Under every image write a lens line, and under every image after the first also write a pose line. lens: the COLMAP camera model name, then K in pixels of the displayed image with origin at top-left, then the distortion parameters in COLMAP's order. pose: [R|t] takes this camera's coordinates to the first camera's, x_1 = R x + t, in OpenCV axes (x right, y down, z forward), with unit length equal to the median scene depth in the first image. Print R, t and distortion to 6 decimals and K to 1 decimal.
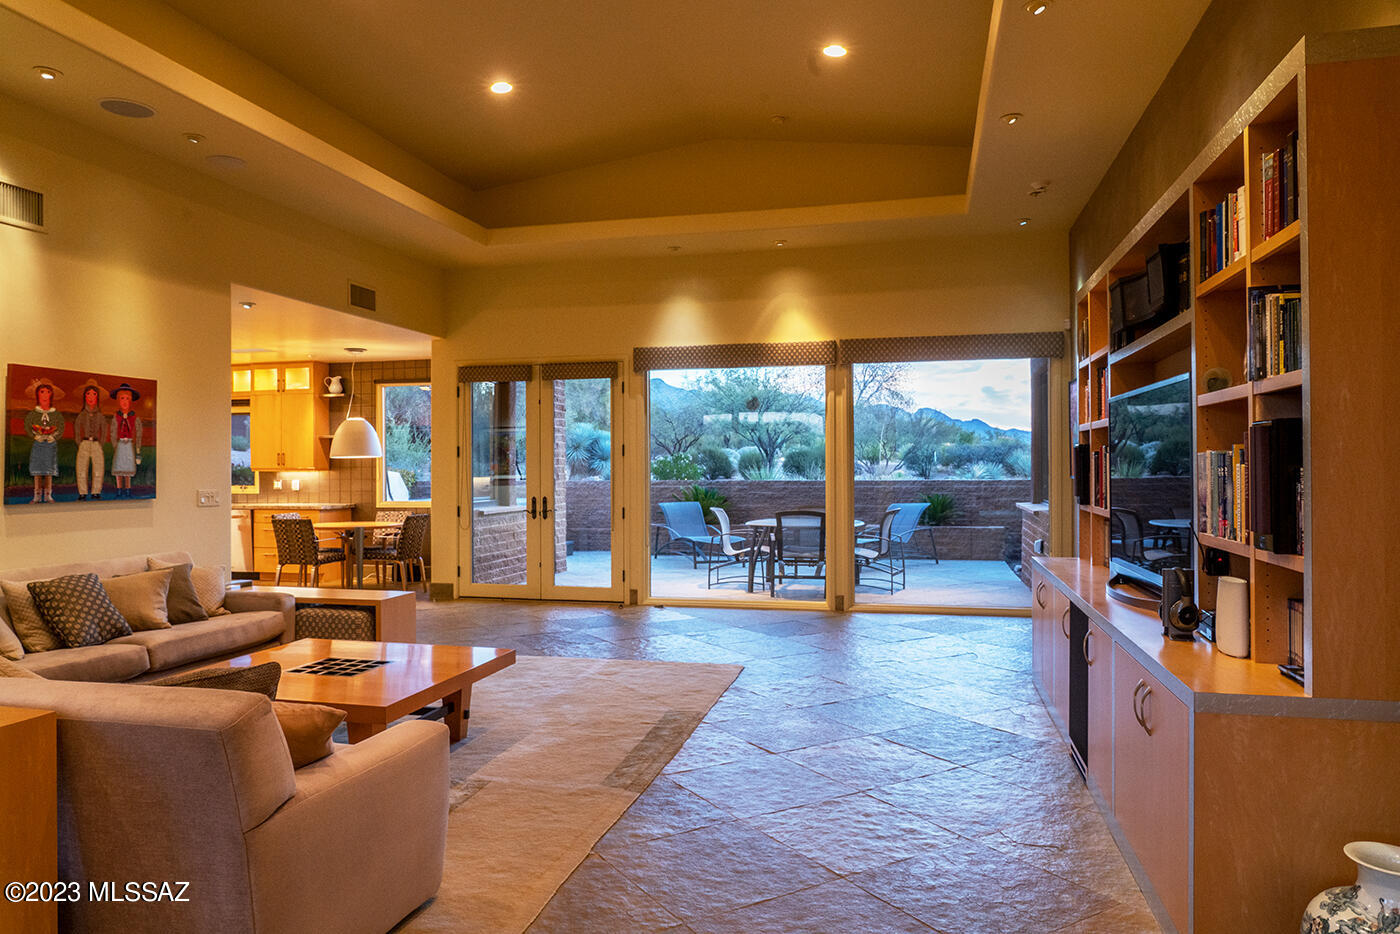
lens RADIAL K [[944.7, 0, 700.0], [0, 944.7, 467.0], [0, 0, 1]] dist [-0.035213, 0.001355]
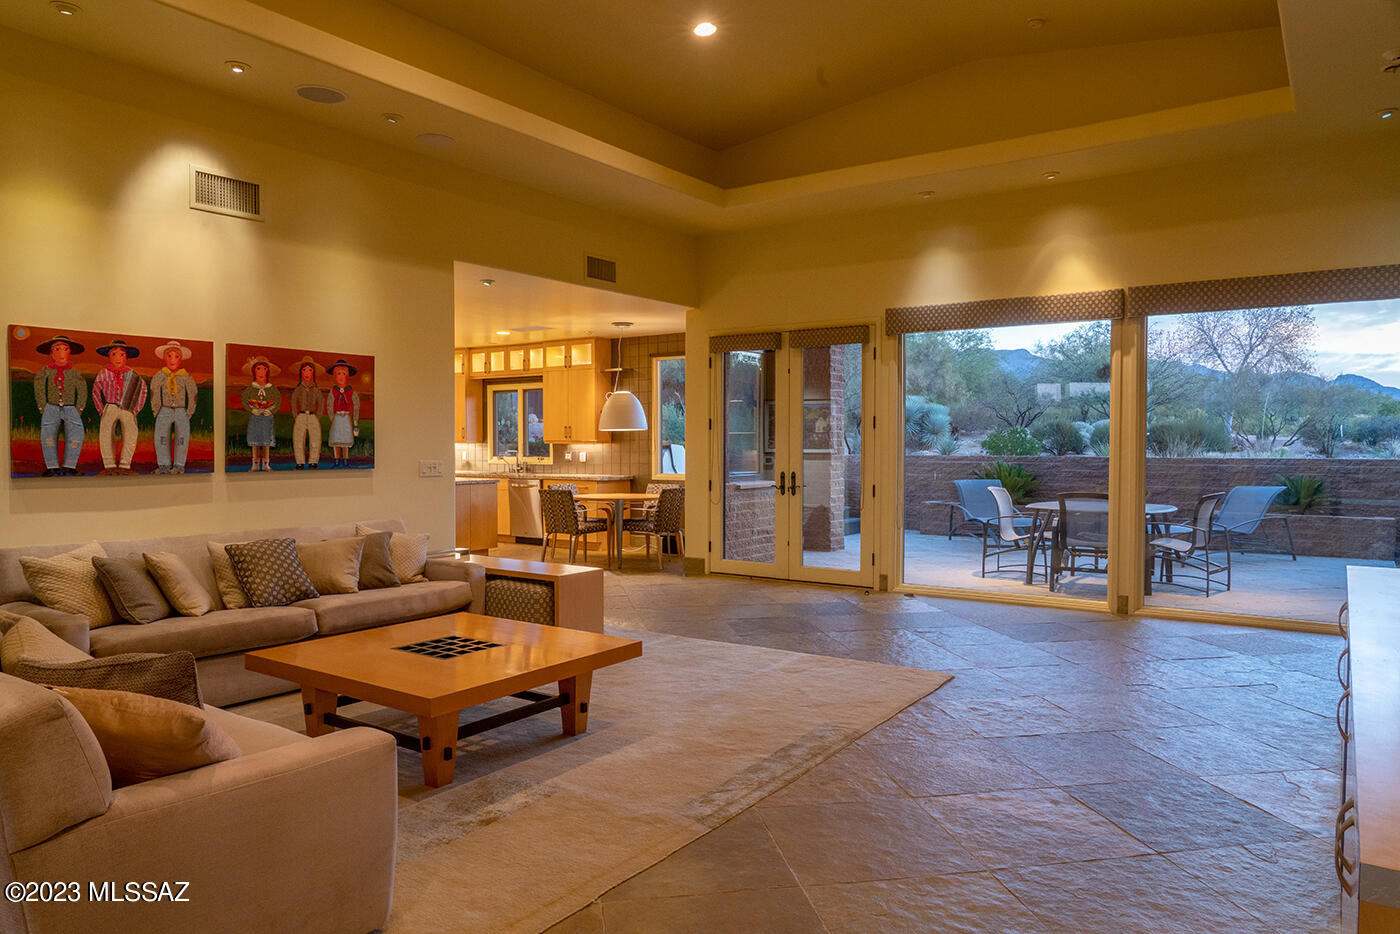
lens RADIAL K [[940.0, 0, 700.0], [0, 940.0, 467.0], [0, 0, 1]] dist [-0.041369, 0.028555]
pose [[0.932031, 0.013640, -0.362122, 0.102975], [-0.003567, 0.999588, 0.028470, 0.000476], [0.362361, -0.025243, 0.931696, 0.105404]]
